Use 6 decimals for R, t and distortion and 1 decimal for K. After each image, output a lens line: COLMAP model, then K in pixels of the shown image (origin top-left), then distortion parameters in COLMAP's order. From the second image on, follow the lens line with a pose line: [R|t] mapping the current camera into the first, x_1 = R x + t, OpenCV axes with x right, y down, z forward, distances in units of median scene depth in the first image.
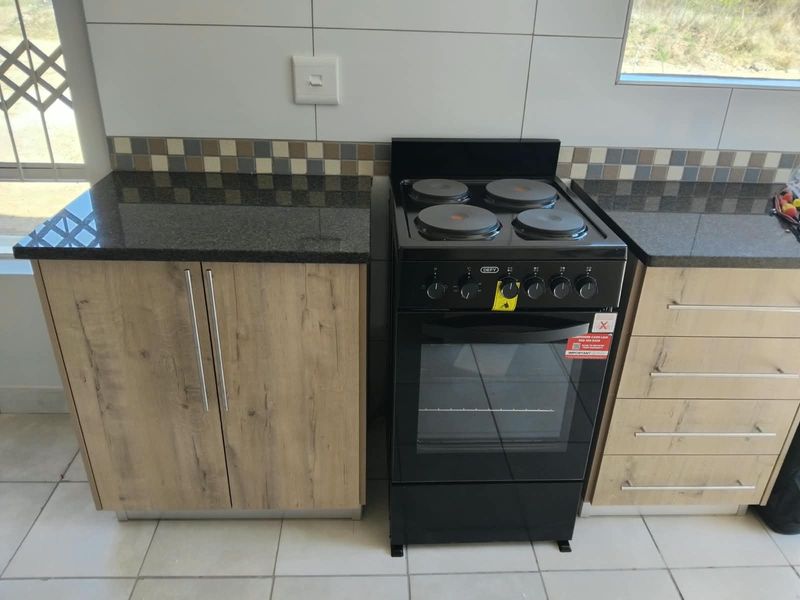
lens RADIAL K [[567.9, 0, 400.0], [0, 567.9, 300.0], [0, 0, 1]] dist [0.041821, -0.081227]
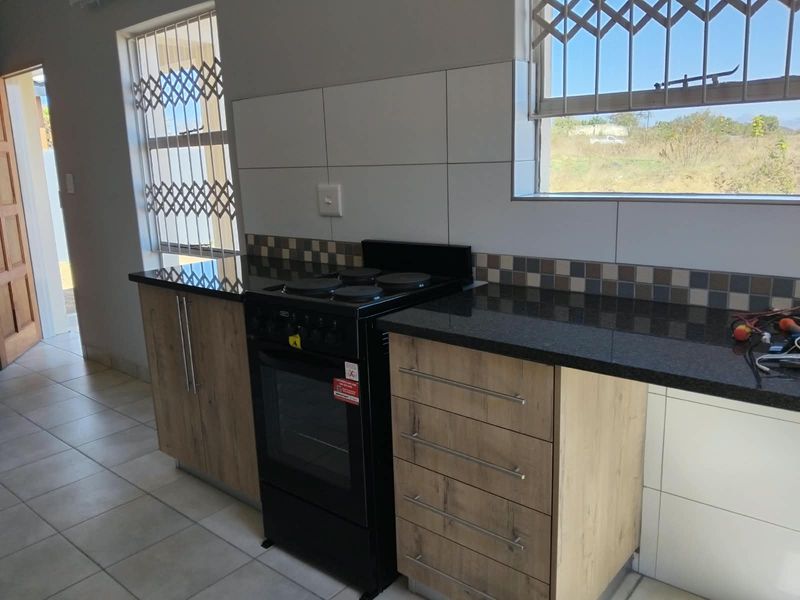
lens RADIAL K [[622.5, 0, 407.4], [0, 622.5, 297.3], [0, 0, 1]] dist [0.060205, -0.114677]
pose [[0.724683, 0.091533, -0.682976, 1.035571], [-0.243437, 0.961236, -0.129476, 0.011200], [0.644650, 0.260091, 0.718874, 0.039807]]
